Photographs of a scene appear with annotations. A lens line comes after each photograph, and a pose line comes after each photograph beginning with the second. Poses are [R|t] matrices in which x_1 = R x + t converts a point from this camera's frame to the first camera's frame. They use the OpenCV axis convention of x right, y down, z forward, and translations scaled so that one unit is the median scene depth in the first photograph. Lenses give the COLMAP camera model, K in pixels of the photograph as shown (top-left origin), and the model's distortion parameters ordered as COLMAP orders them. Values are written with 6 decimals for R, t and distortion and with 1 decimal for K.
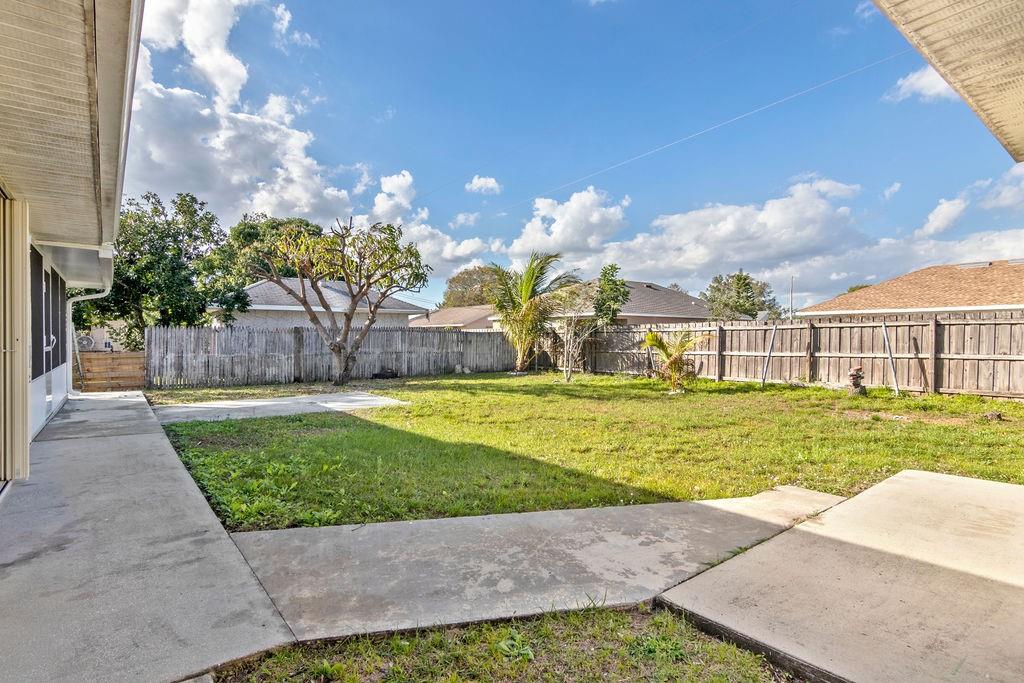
lens RADIAL K [[455.2, 0, 515.3], [0, 455.2, 347.9], [0, 0, 1]] dist [-0.000523, 0.000713]
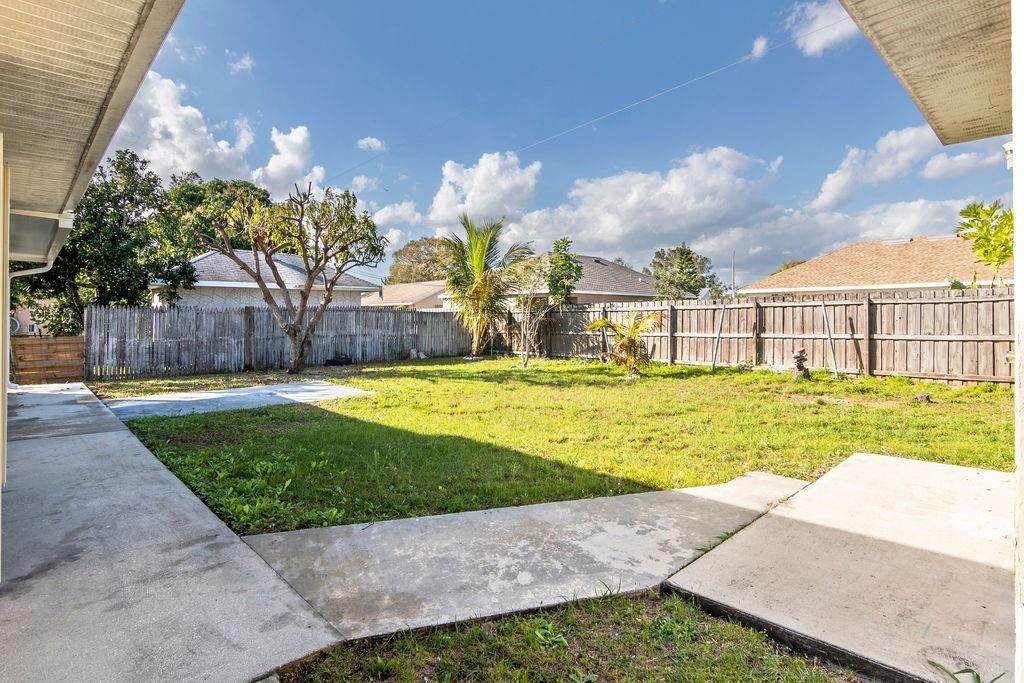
lens RADIAL K [[532.3, 0, 511.4], [0, 532.3, 316.0], [0, 0, 1]] dist [0.001294, -0.000435]
pose [[0.988389, 0.003469, 0.151903, -0.148345], [0.000034, 0.999734, -0.023052, -0.005208], [-0.151943, 0.022790, 0.988127, -0.082727]]
